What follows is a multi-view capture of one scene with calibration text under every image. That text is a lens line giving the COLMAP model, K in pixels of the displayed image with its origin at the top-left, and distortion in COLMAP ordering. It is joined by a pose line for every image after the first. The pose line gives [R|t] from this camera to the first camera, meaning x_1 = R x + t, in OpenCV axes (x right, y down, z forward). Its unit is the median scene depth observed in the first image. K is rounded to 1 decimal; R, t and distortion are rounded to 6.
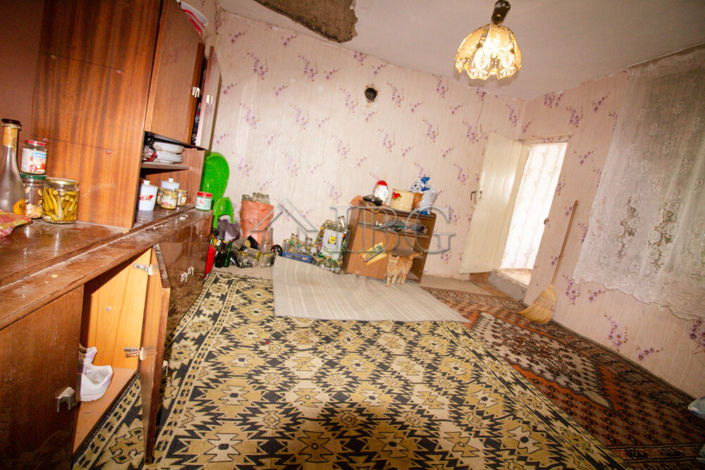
lens RADIAL K [[323.1, 0, 351.7], [0, 323.1, 222.7], [0, 0, 1]] dist [0.001452, -0.020380]
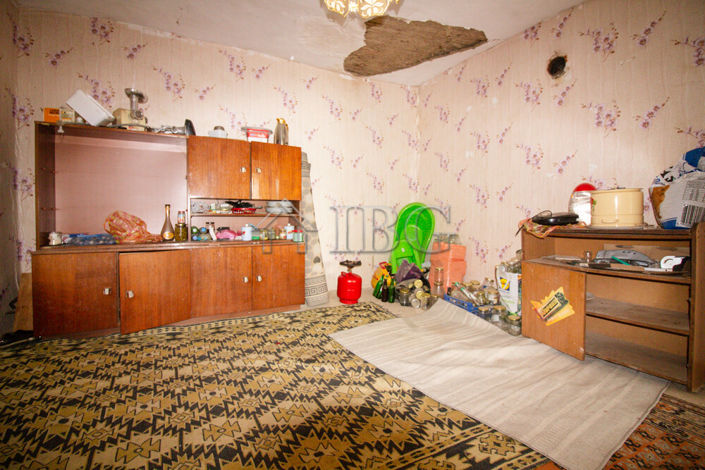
lens RADIAL K [[323.1, 0, 351.7], [0, 323.1, 222.7], [0, 0, 1]] dist [0.001452, -0.020380]
pose [[0.280268, -0.175509, -0.943741, 0.887227], [-0.059420, 0.978086, -0.199542, 0.137222], [0.958081, 0.112002, 0.263698, 0.781310]]
